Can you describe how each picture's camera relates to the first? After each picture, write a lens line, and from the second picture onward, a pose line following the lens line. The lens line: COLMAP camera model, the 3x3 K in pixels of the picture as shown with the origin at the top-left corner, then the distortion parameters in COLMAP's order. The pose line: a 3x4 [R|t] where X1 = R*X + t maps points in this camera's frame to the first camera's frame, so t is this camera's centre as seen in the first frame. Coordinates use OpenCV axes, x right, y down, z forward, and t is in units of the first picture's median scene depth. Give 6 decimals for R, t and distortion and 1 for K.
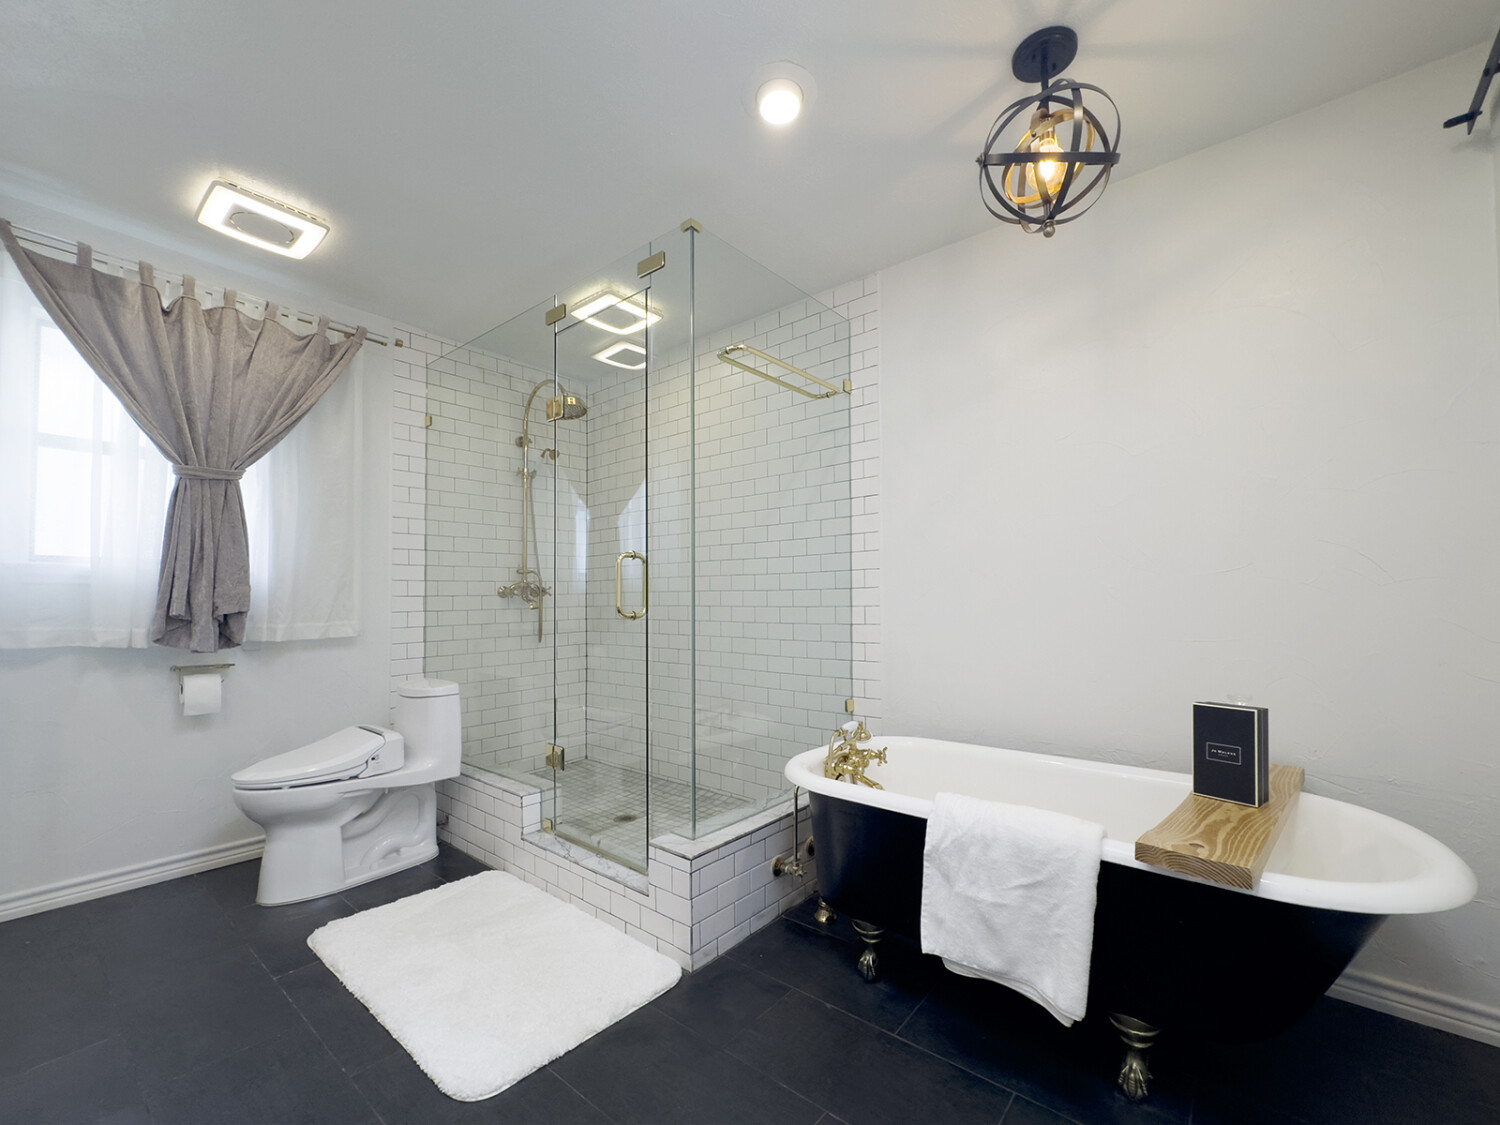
lens RADIAL K [[617.0, 0, 754.2], [0, 617.0, 585.9], [0, 0, 1]] dist [-0.001007, -0.000068]
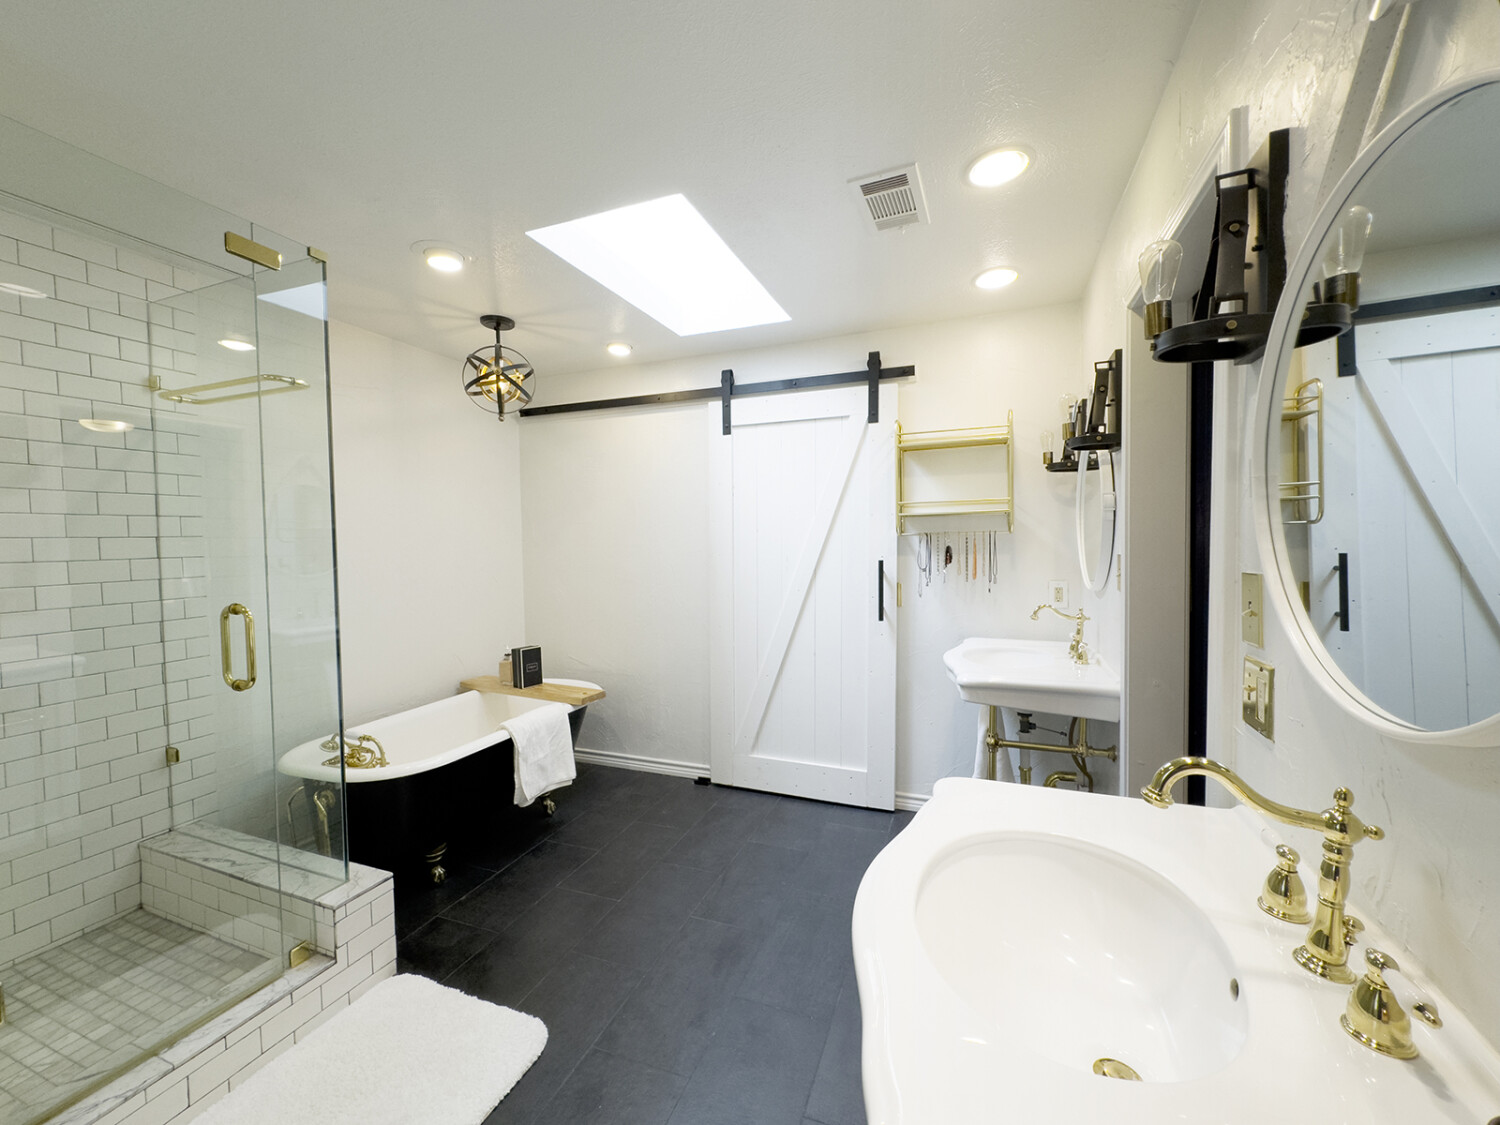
lens RADIAL K [[596.4, 0, 750.0], [0, 596.4, 562.5], [0, 0, 1]] dist [0.000233, 0.000152]
pose [[-0.309967, -0.020988, 0.950516, -1.244918], [-0.002247, 0.999770, 0.021343, -0.137866], [-0.950745, 0.004480, -0.309943, 0.680599]]
